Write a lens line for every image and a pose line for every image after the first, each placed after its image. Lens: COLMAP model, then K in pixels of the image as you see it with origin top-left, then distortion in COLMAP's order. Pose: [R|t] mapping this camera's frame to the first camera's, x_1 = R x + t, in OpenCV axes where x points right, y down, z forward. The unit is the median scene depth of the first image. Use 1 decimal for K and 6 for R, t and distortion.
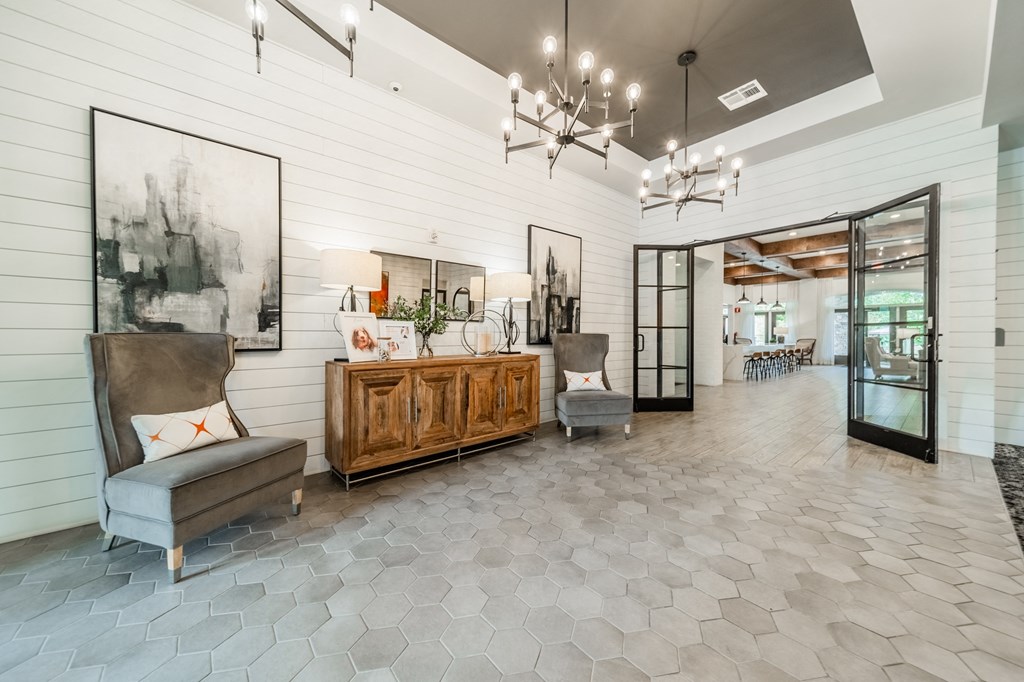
lens RADIAL K [[367.3, 0, 509.1], [0, 367.3, 333.3], [0, 0, 1]] dist [0.000721, 0.000090]
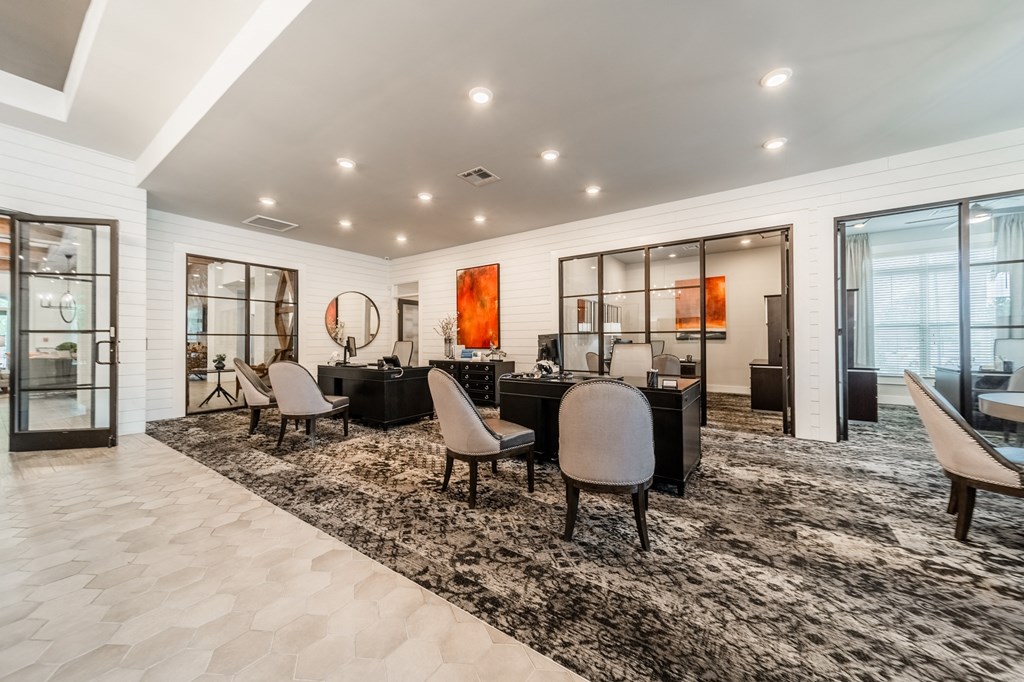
lens RADIAL K [[369.4, 0, 512.0], [0, 369.4, 341.0], [0, 0, 1]] dist [0.003326, 0.000234]
pose [[-0.259611, 0.004500, 0.965703, -0.384207], [0.001351, 0.999990, -0.004296, 0.008502], [-0.965712, 0.000189, -0.259615, 0.039922]]
